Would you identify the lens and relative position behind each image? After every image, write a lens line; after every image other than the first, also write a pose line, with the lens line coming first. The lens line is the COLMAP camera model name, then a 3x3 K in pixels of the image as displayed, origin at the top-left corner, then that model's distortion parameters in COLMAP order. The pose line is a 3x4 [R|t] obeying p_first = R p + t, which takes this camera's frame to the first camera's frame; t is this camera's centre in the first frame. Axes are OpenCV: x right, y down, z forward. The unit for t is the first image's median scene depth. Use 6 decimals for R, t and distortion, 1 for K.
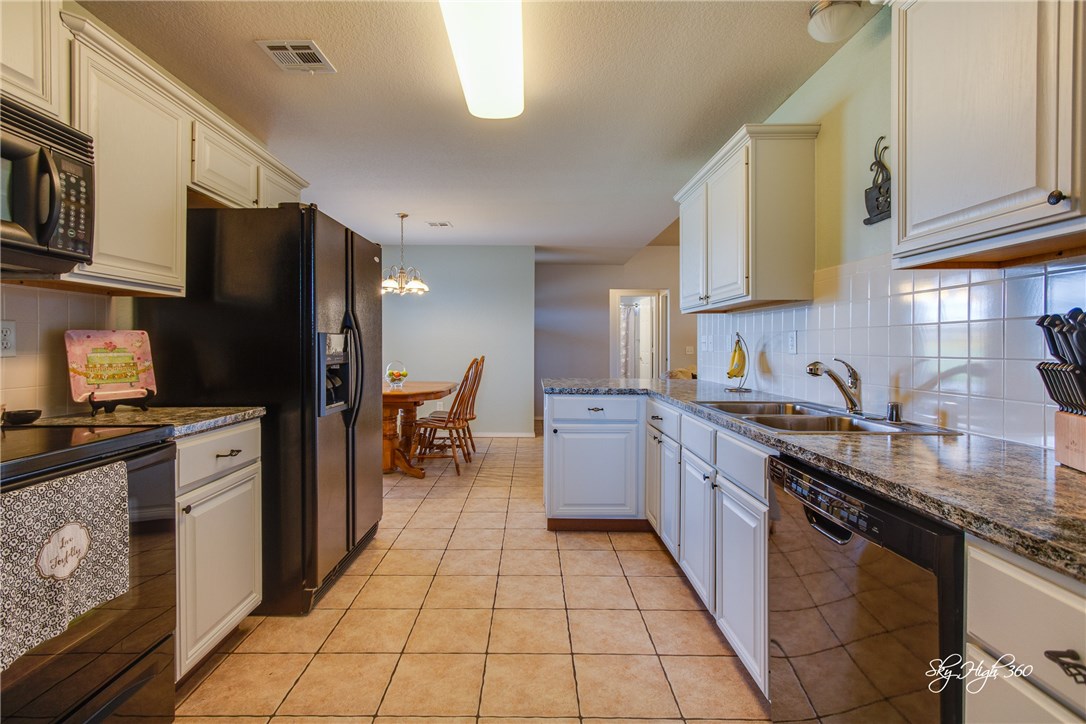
lens RADIAL K [[497.5, 0, 533.8], [0, 497.5, 364.2], [0, 0, 1]] dist [-0.003503, 0.001897]
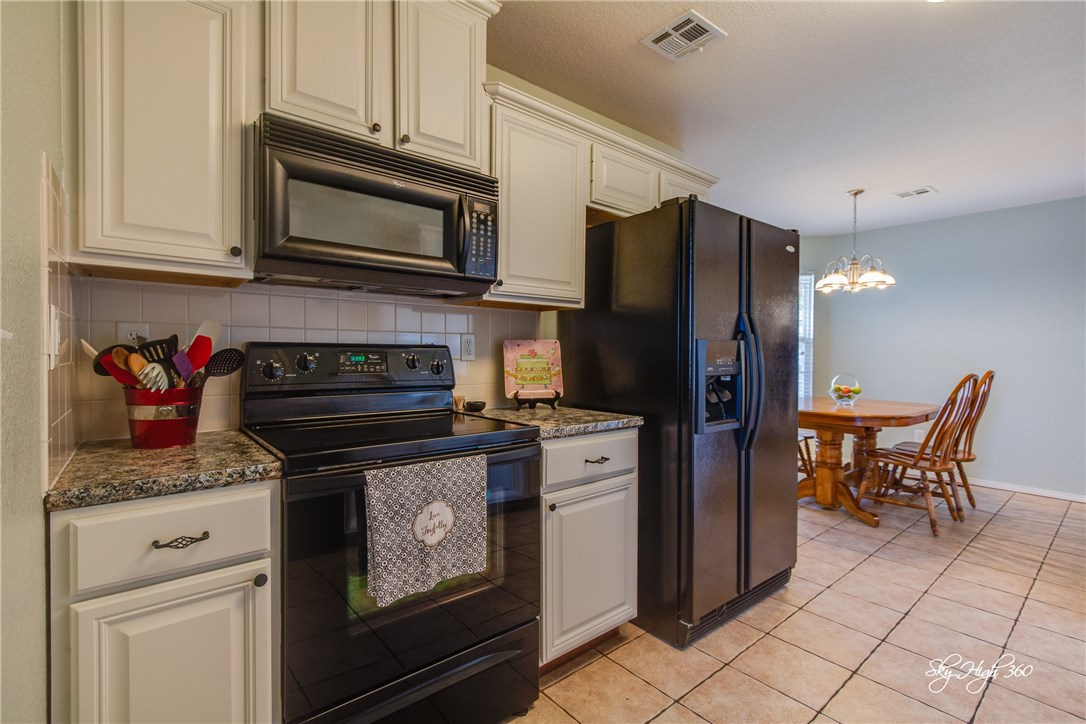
lens RADIAL K [[497.5, 0, 533.8], [0, 497.5, 364.2], [0, 0, 1]] dist [-0.003503, 0.001897]
pose [[0.633615, 0.021606, -0.773347, 0.074031], [-0.034969, 0.999388, -0.000730, -0.008553], [0.772858, 0.027505, 0.633983, 0.230998]]
